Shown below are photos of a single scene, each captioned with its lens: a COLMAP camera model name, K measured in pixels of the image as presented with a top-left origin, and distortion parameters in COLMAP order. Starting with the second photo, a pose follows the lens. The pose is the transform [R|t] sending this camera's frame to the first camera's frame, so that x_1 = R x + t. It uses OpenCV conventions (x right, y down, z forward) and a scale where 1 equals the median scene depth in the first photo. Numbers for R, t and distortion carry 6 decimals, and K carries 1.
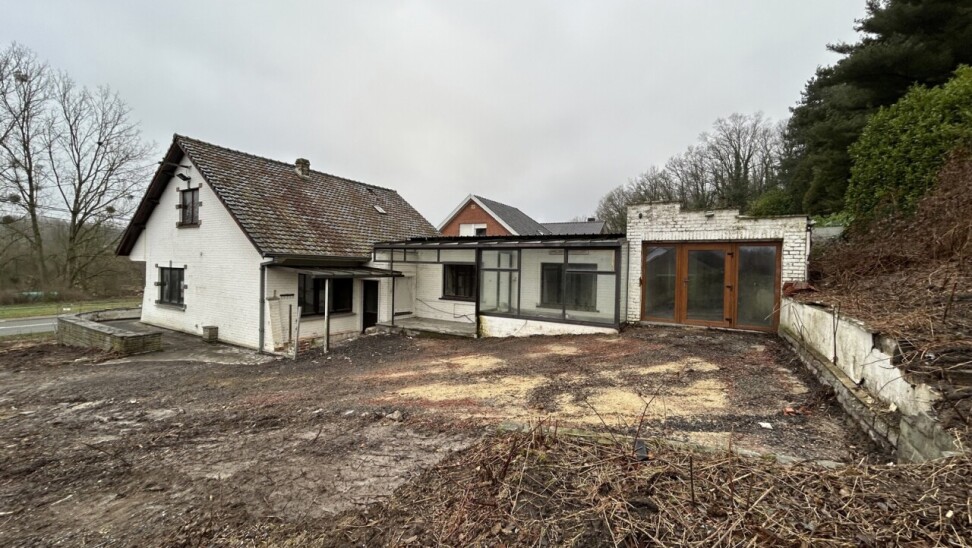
lens RADIAL K [[392.1, 0, 486.0], [0, 392.1, 274.0], [0, 0, 1]] dist [-0.000468, 0.000686]
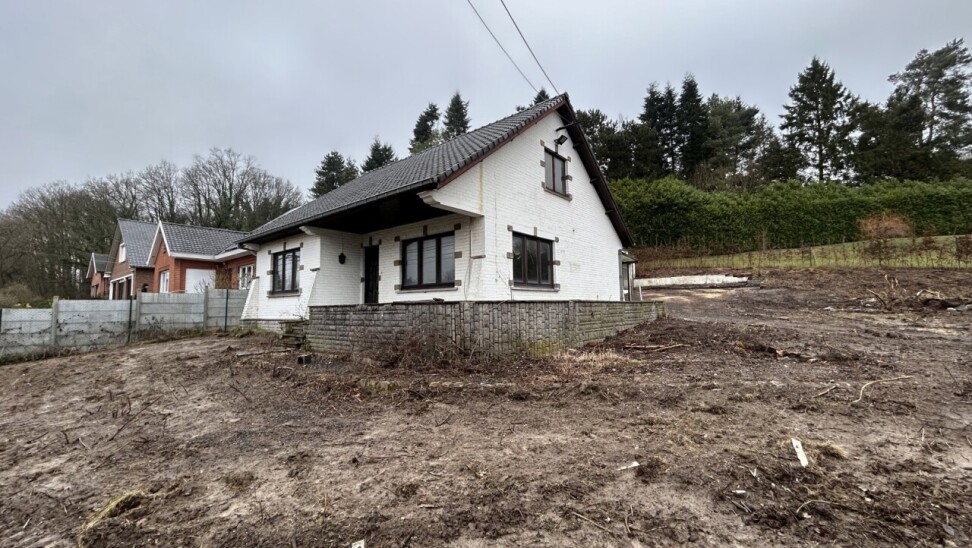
lens RADIAL K [[392.1, 0, 486.0], [0, 392.1, 274.0], [0, 0, 1]] dist [-0.000468, 0.000686]
pose [[0.151005, 0.054962, 0.987004, -1.617803], [0.036734, 0.997452, -0.061164, 0.102392], [-0.987850, 0.045493, 0.148601, 1.022727]]
